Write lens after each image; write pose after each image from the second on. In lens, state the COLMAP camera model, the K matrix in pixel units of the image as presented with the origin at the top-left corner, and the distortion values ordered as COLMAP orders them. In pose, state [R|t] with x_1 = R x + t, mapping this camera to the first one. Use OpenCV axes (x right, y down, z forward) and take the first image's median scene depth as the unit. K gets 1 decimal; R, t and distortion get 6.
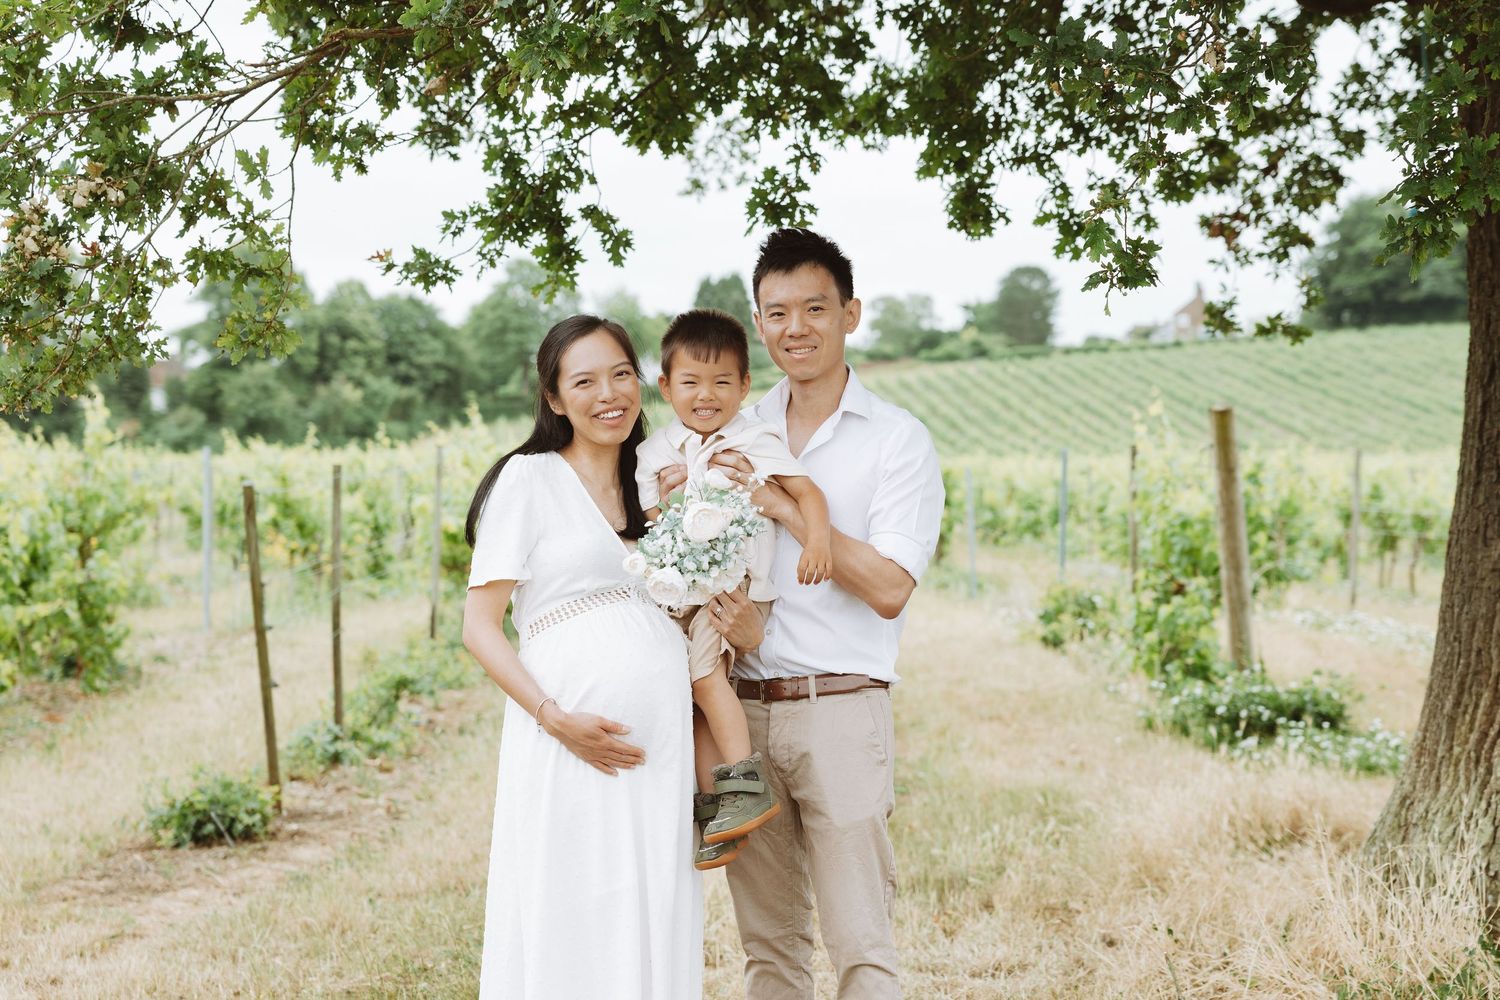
lens RADIAL K [[3018.0, 0, 749.9], [0, 3018.0, 500.5], [0, 0, 1]] dist [-0.001809, 0.000000]
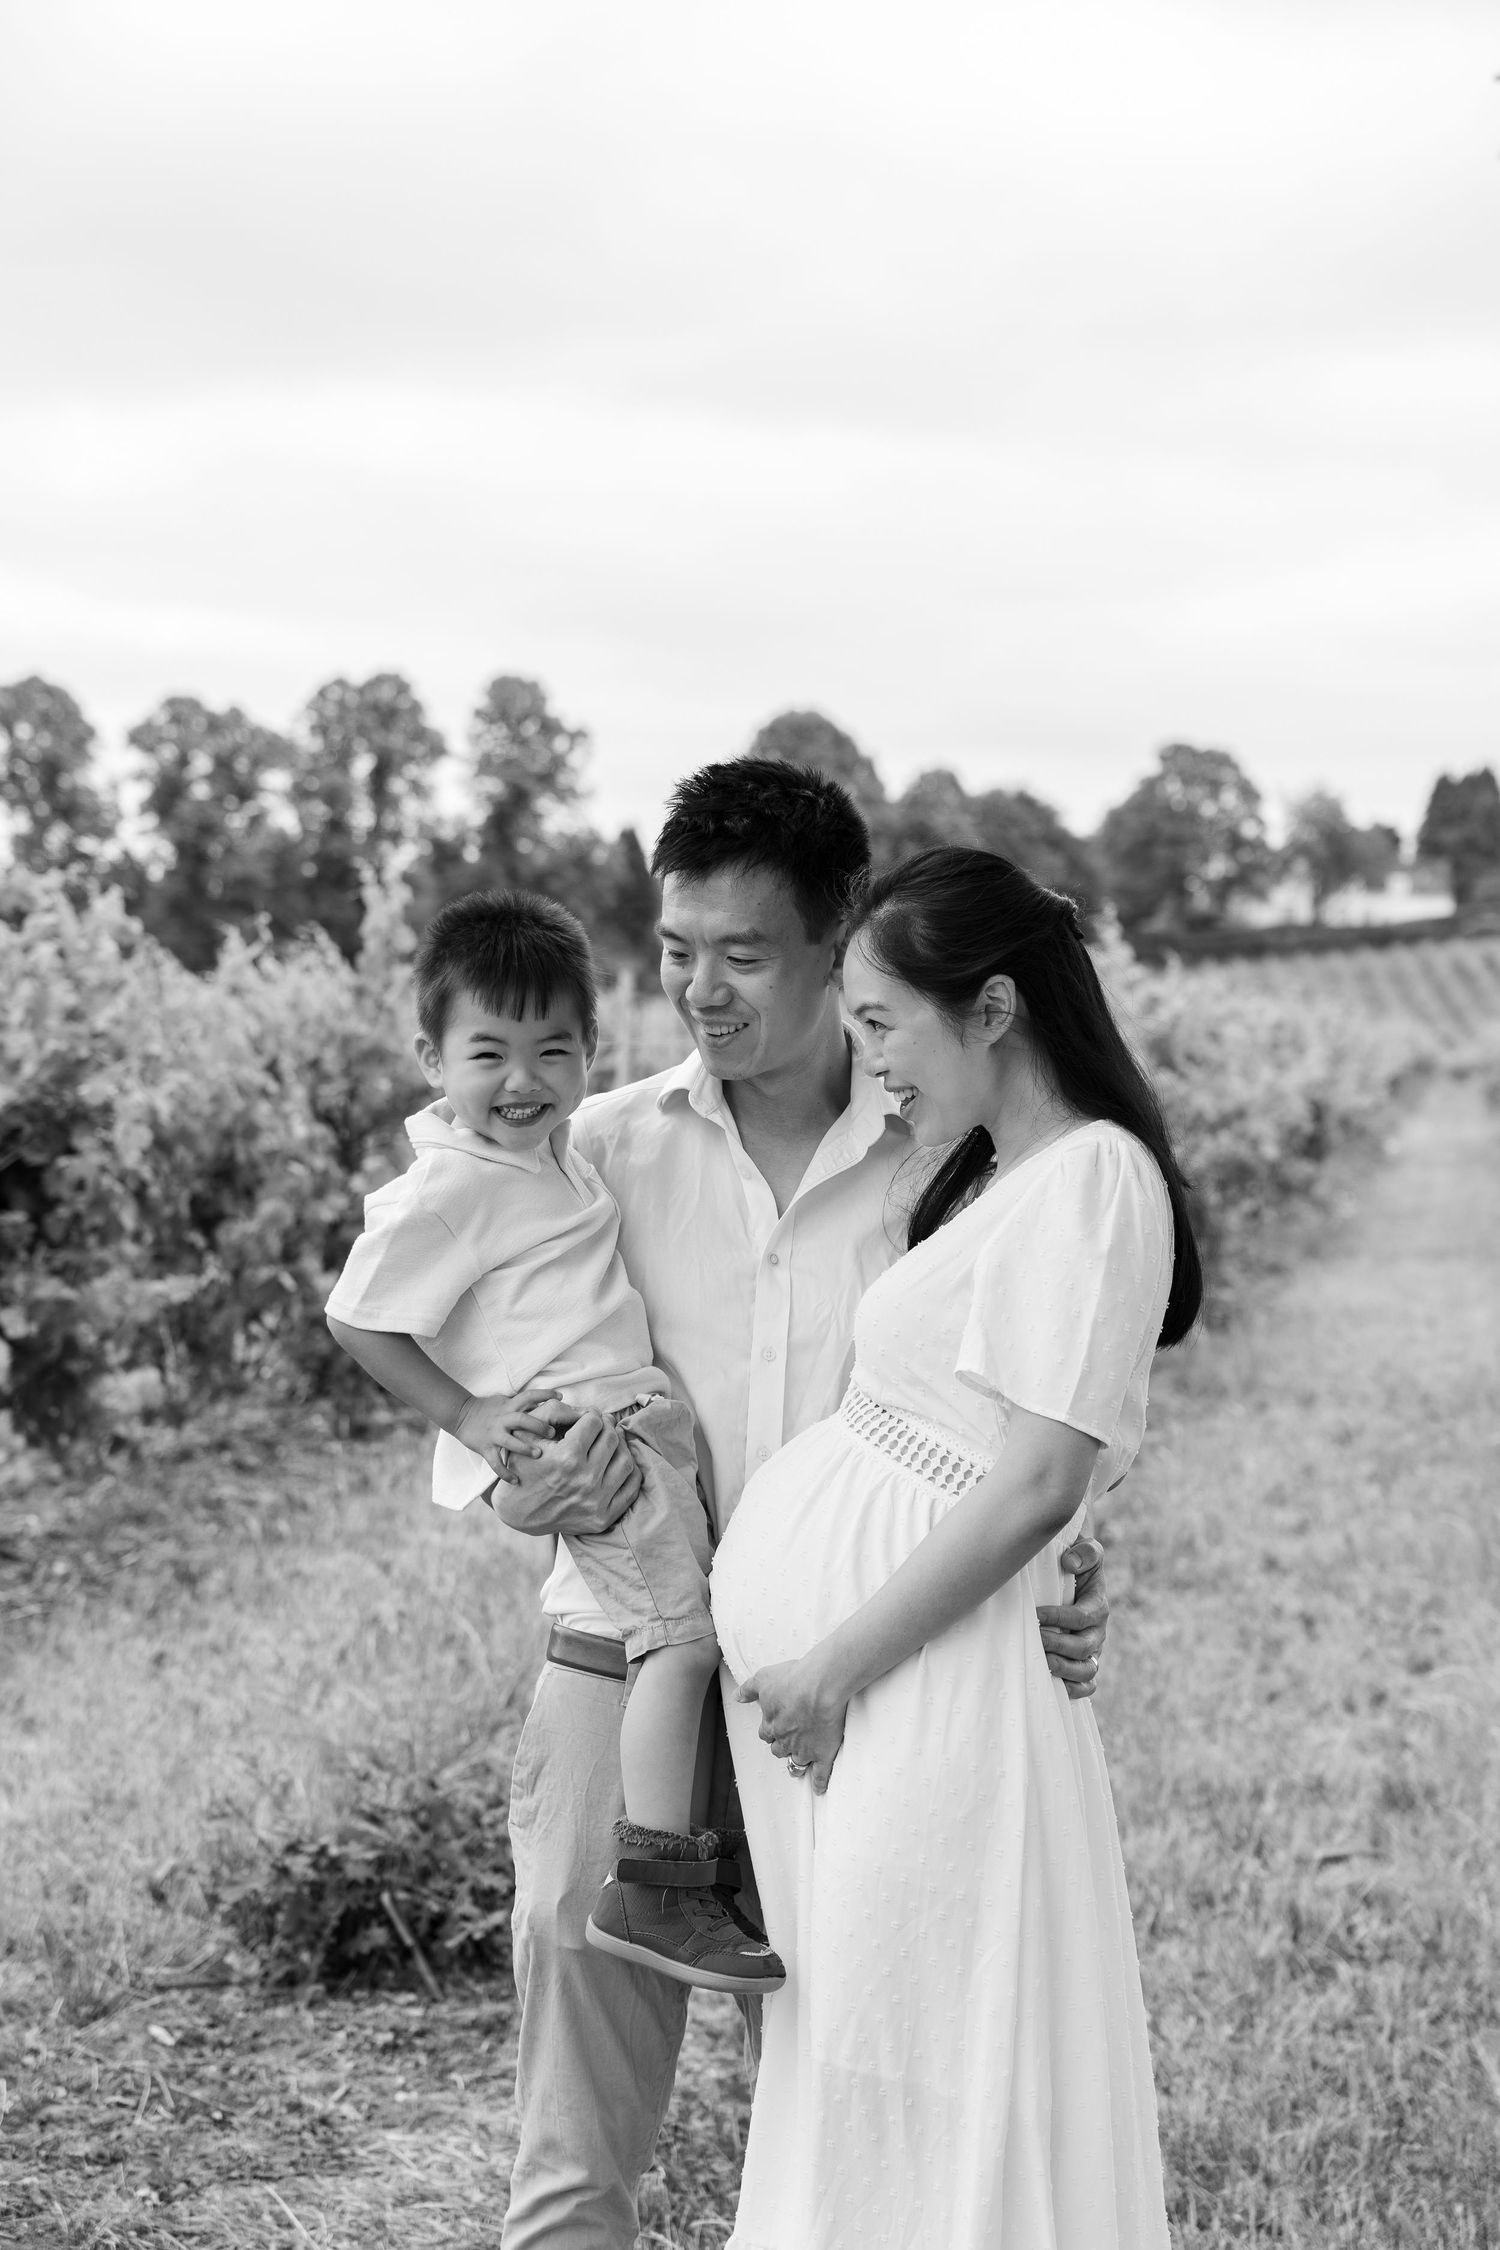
lens RADIAL K [[3928.6, 0, 749.9], [0, 3928.6, 1122.4], [0, 0, 1]] dist [0.017565, 0.000000]
pose [[0.983351, 0.033133, -0.178671, -0.037175], [-0.031374, 0.999428, 0.012661, 0.000083], [0.178988, -0.006844, 0.983827, 0.394511]]
